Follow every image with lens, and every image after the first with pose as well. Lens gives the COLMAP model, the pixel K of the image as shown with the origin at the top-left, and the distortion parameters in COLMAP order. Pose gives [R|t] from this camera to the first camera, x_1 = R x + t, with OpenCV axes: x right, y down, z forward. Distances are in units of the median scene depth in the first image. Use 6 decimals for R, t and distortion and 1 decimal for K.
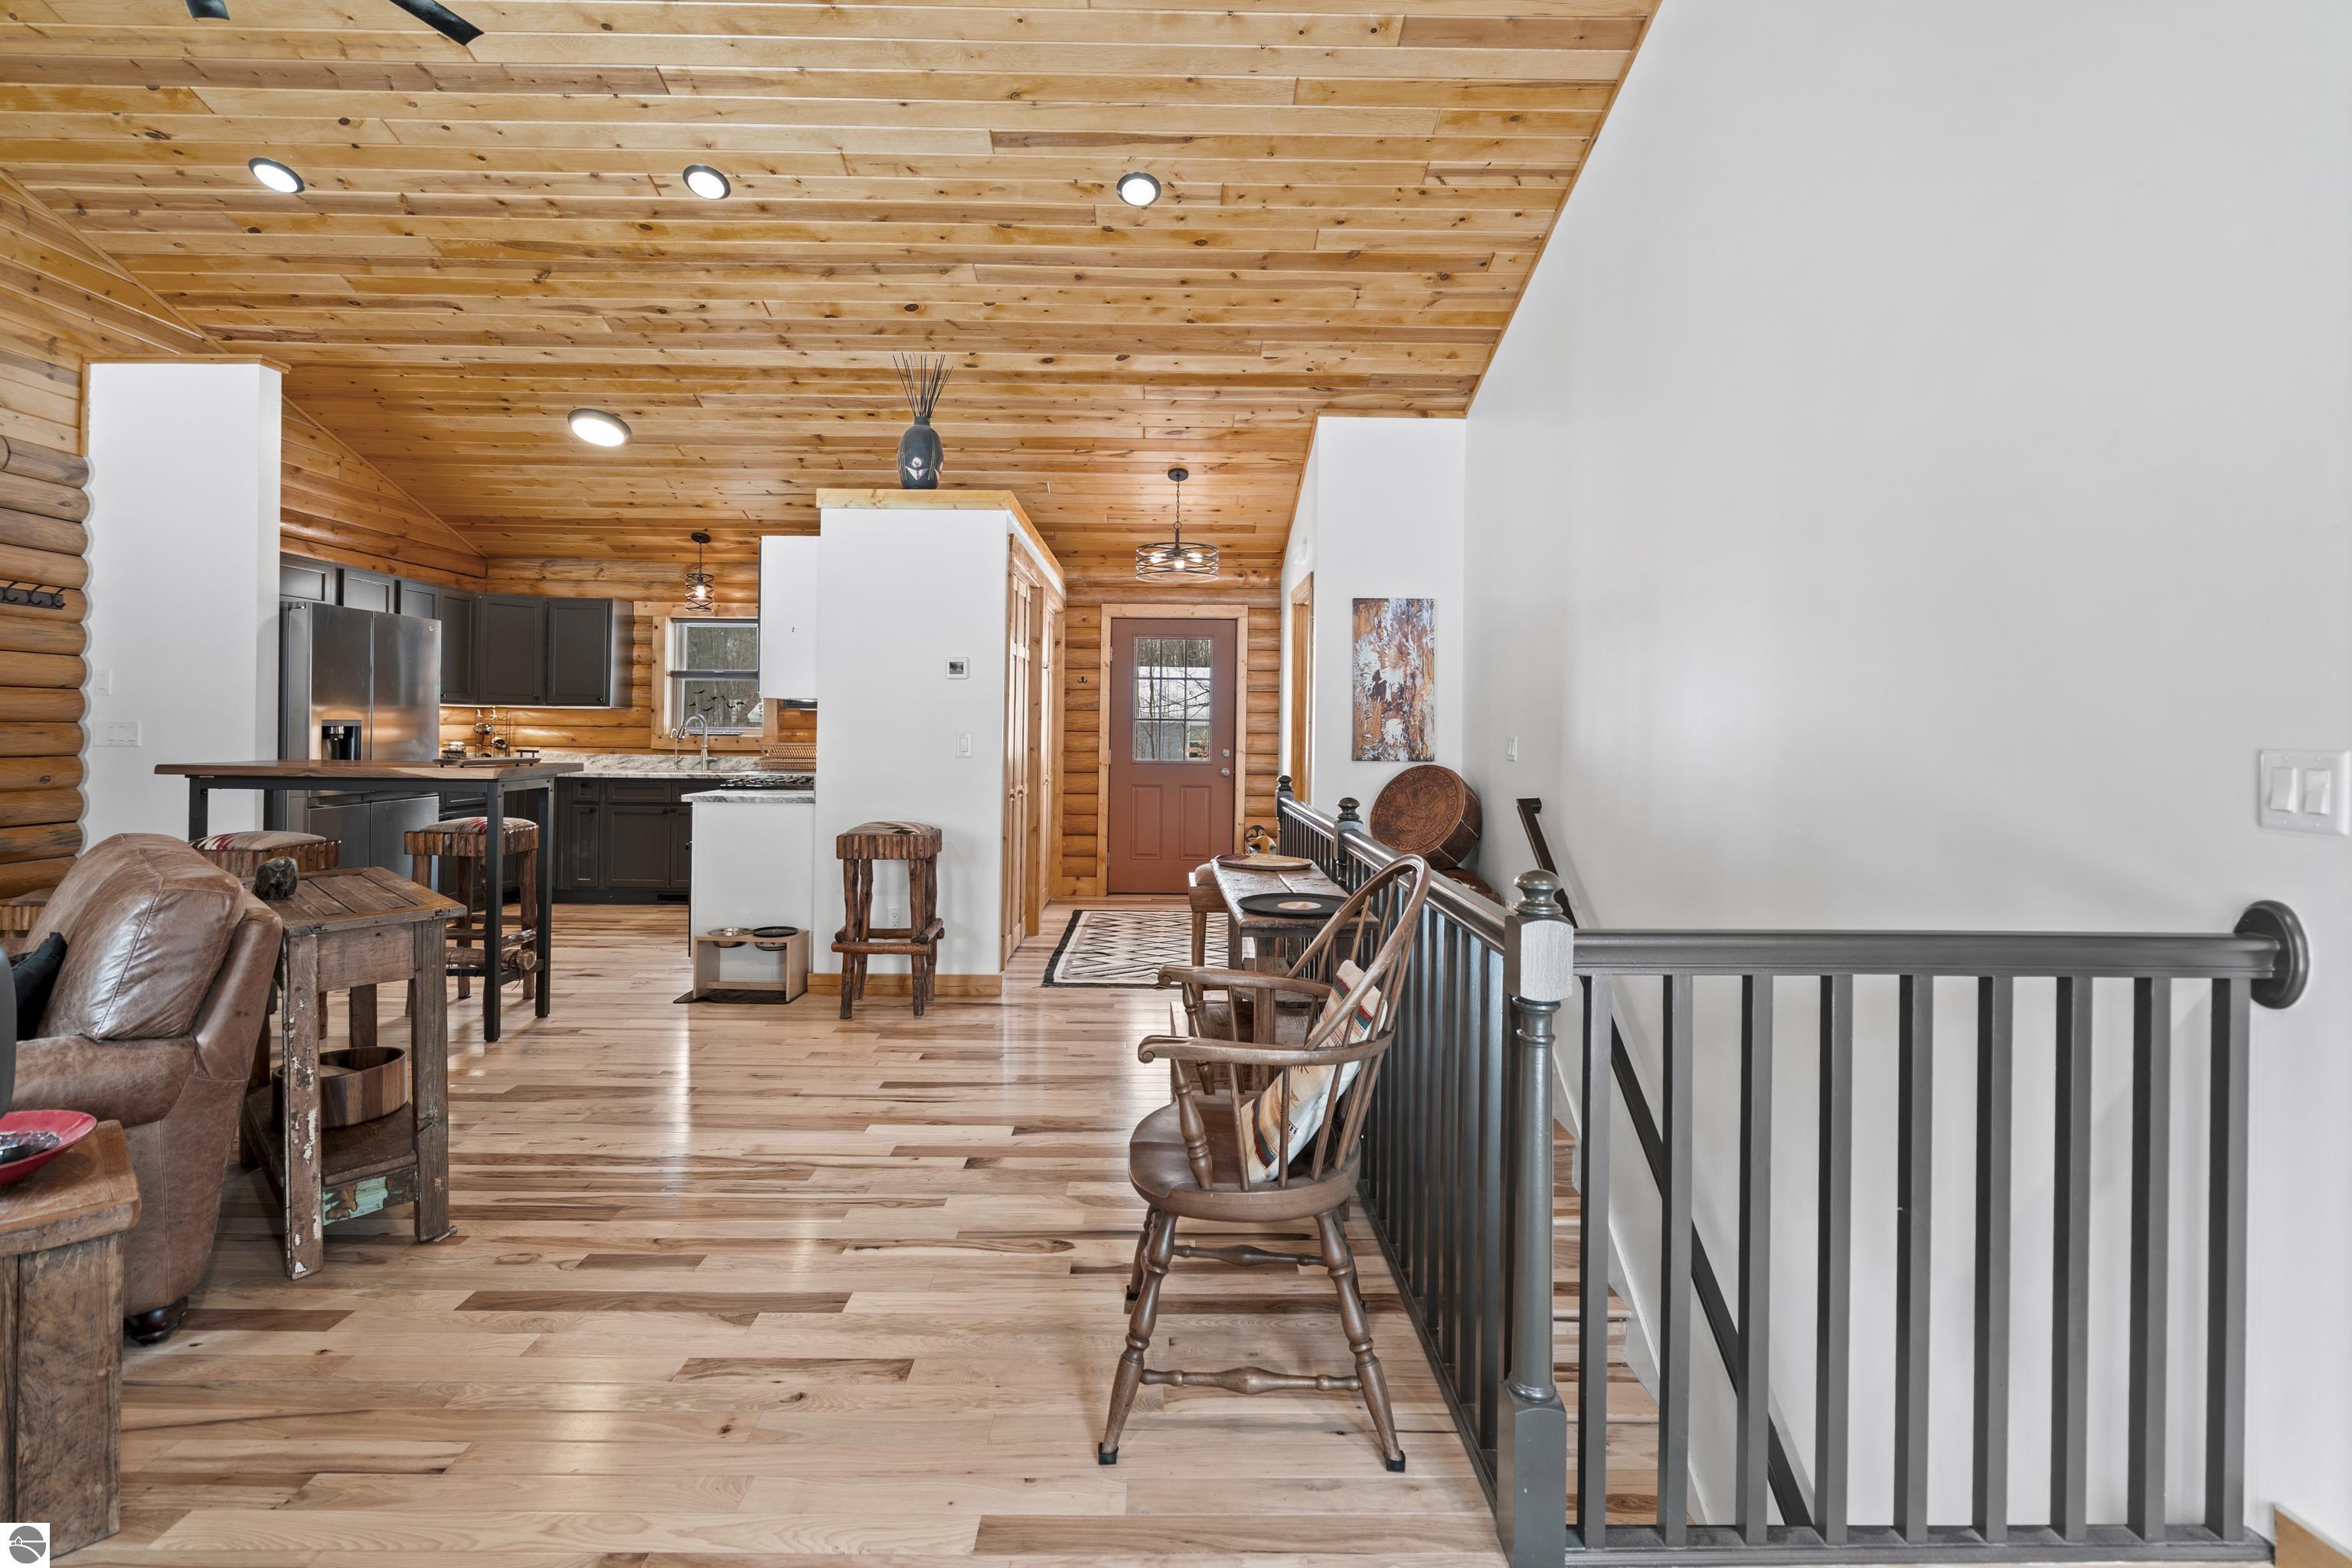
lens RADIAL K [[1084.3, 0, 1167.2], [0, 1084.3, 718.7], [0, 0, 1]] dist [-0.001409, 0.001757]
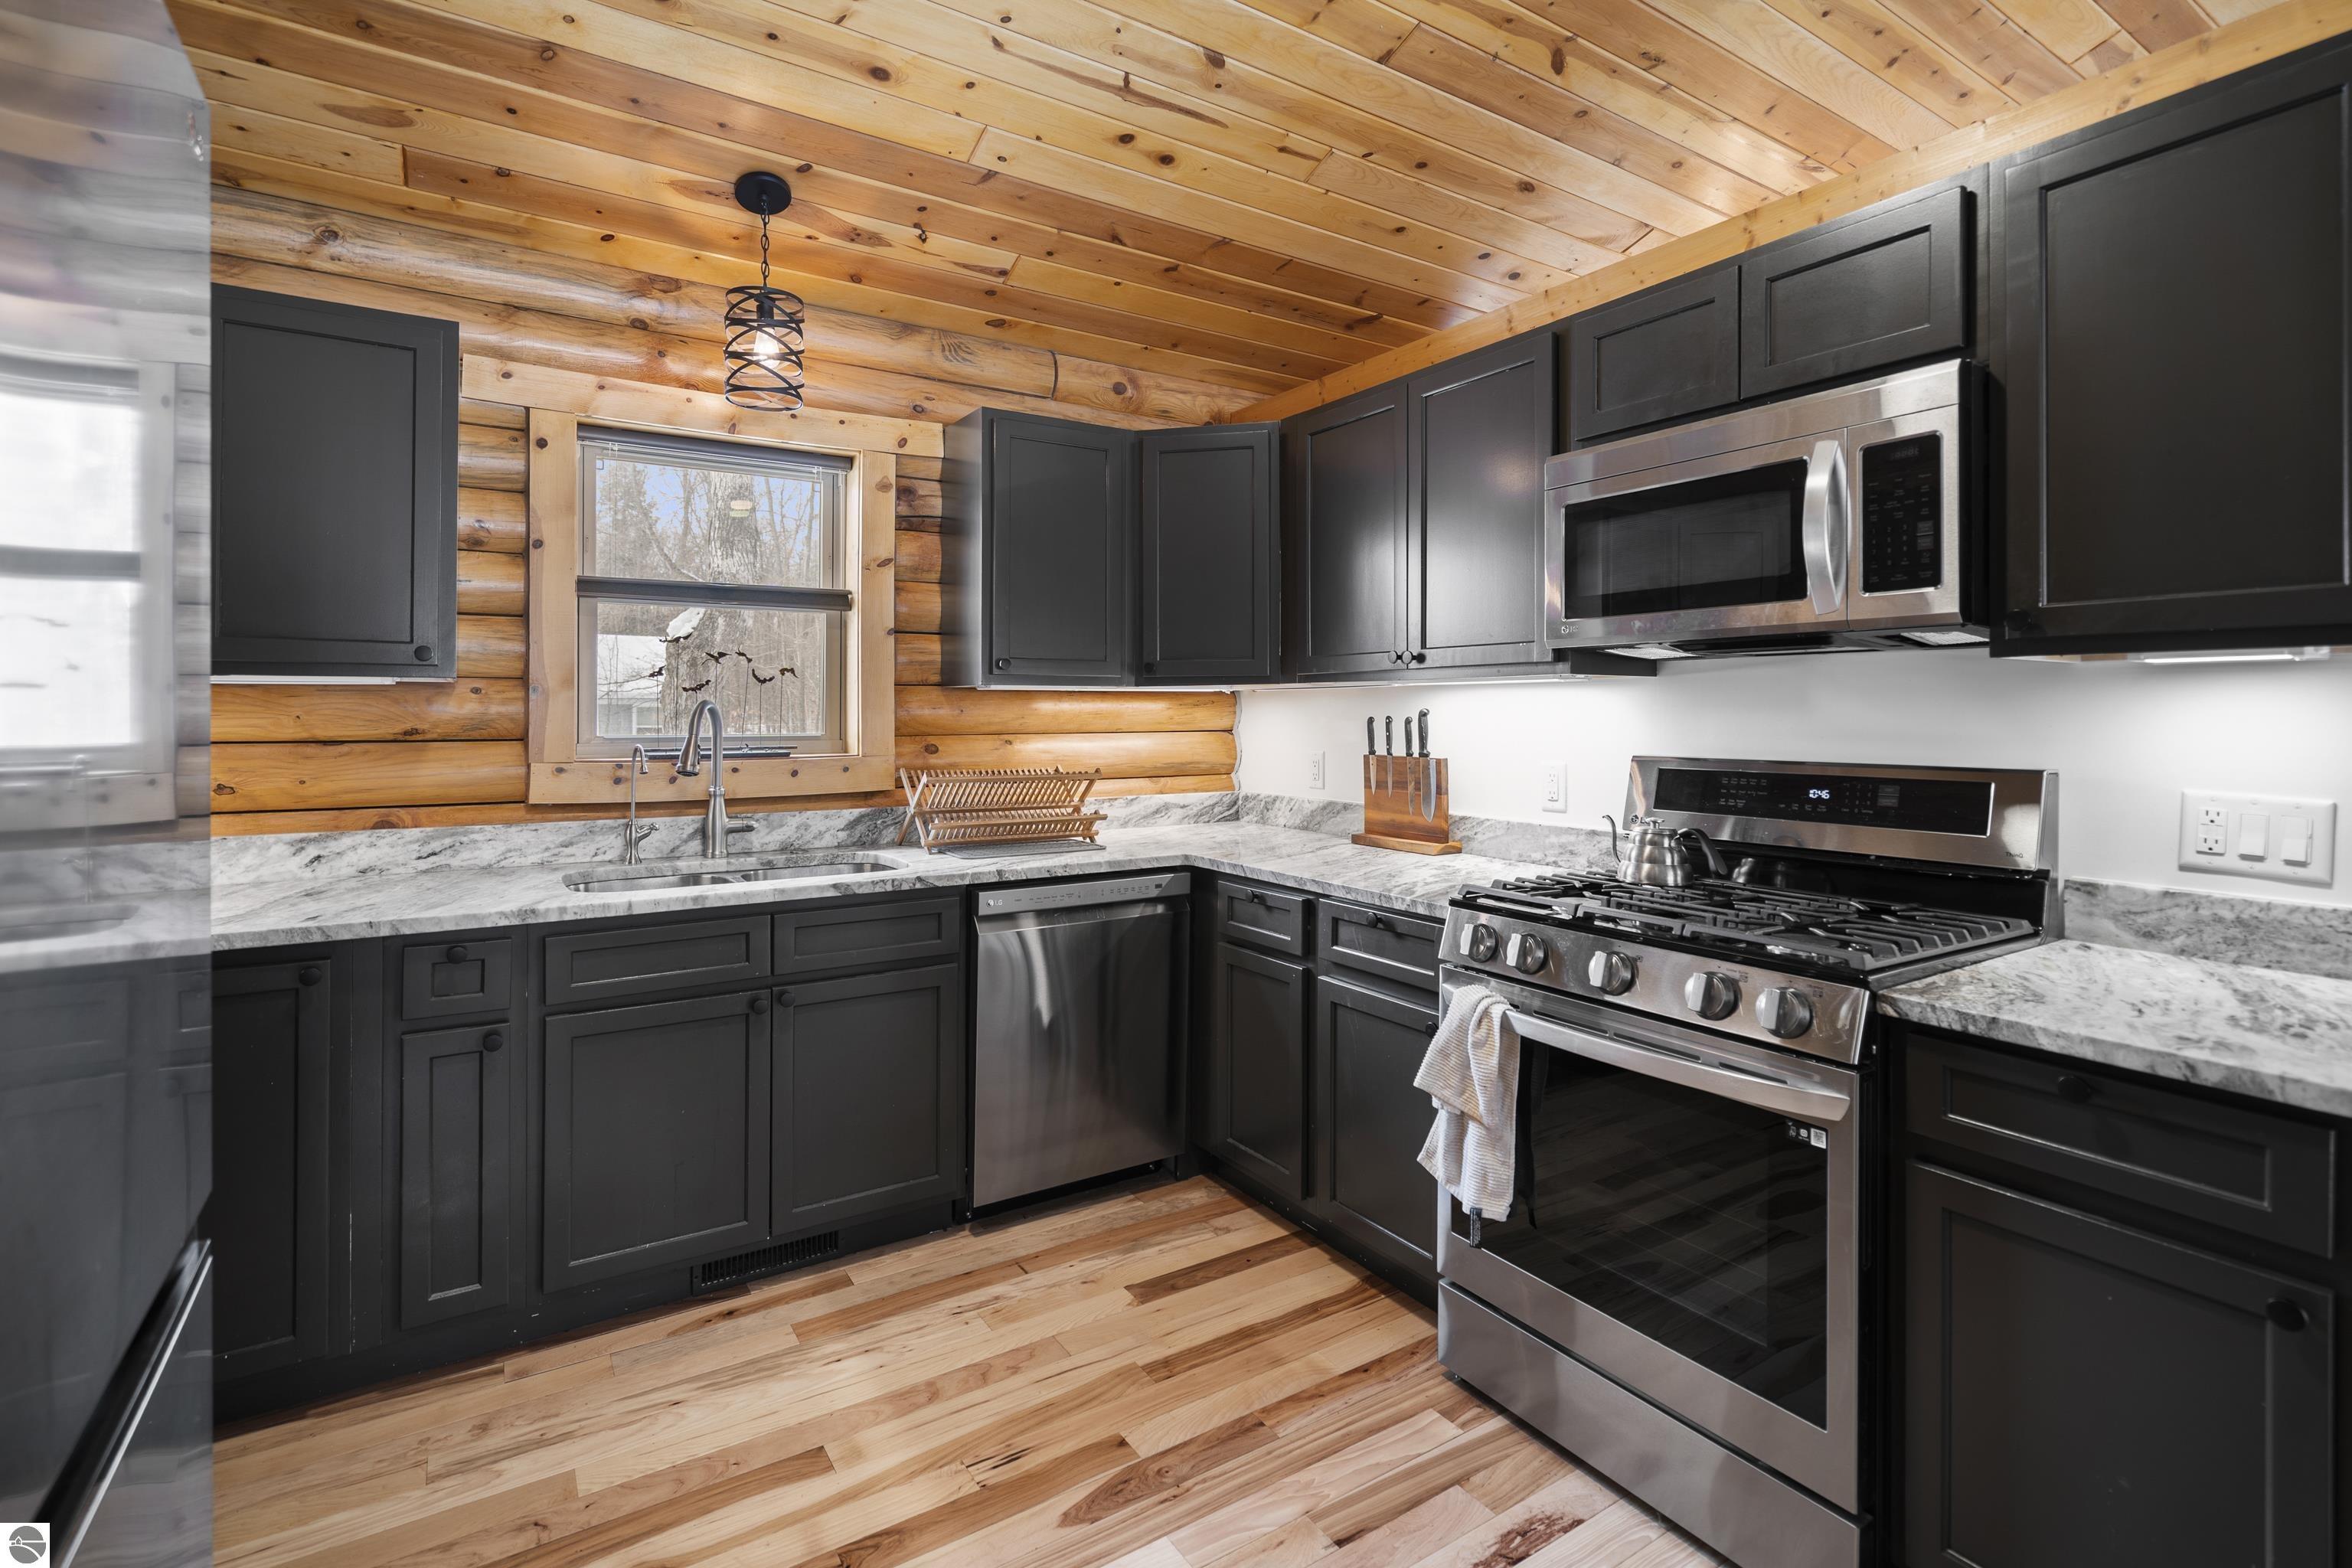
lens RADIAL K [[1084.3, 0, 1173.4], [0, 1084.3, 711.5], [0, 0, 1]] dist [-0.001409, 0.001757]
pose [[0.845184, -0.010084, 0.534381, -0.572411], [0.002731, 0.999890, 0.014550, -0.006535], [-0.534469, -0.010838, 0.845119, 0.717836]]
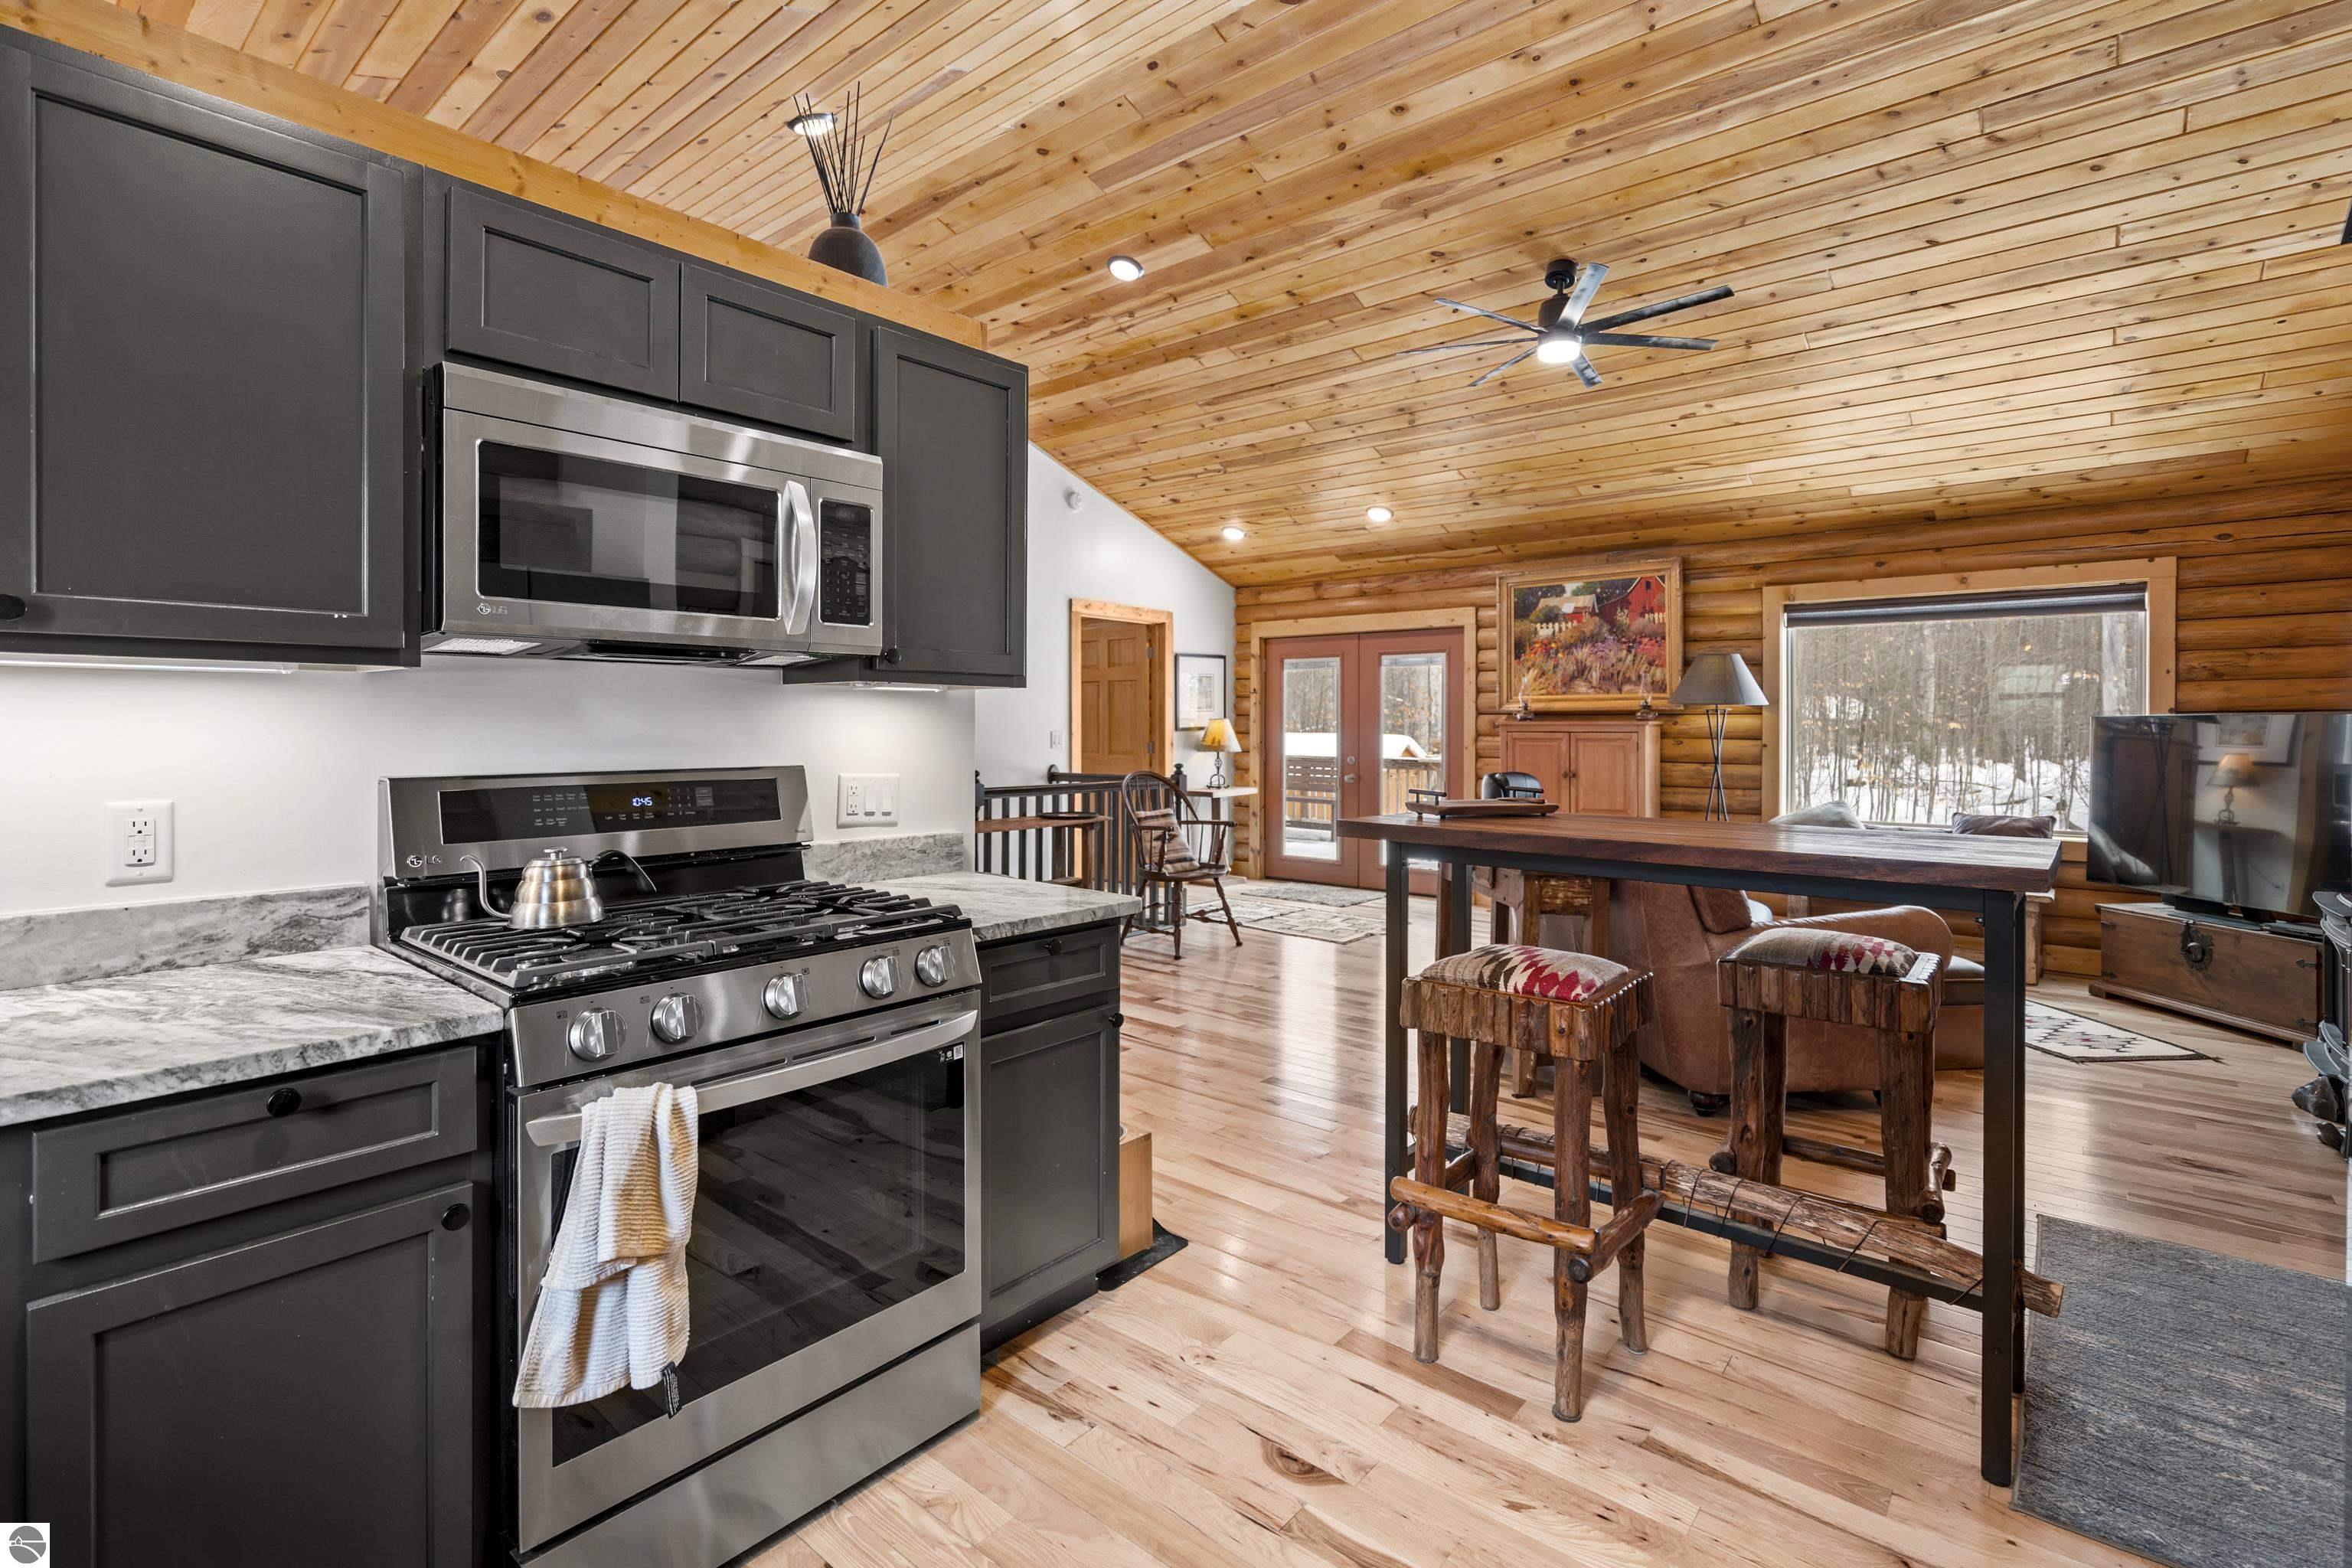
lens RADIAL K [[1084.3, 0, 1137.9], [0, 1084.3, 725.4], [0, 0, 1]] dist [-0.001409, 0.001757]
pose [[-0.746202, -0.015331, 0.665543, -0.567656], [-0.020053, 0.999799, 0.000548, -0.003067], [-0.665418, -0.012937, -0.746359, 1.031044]]
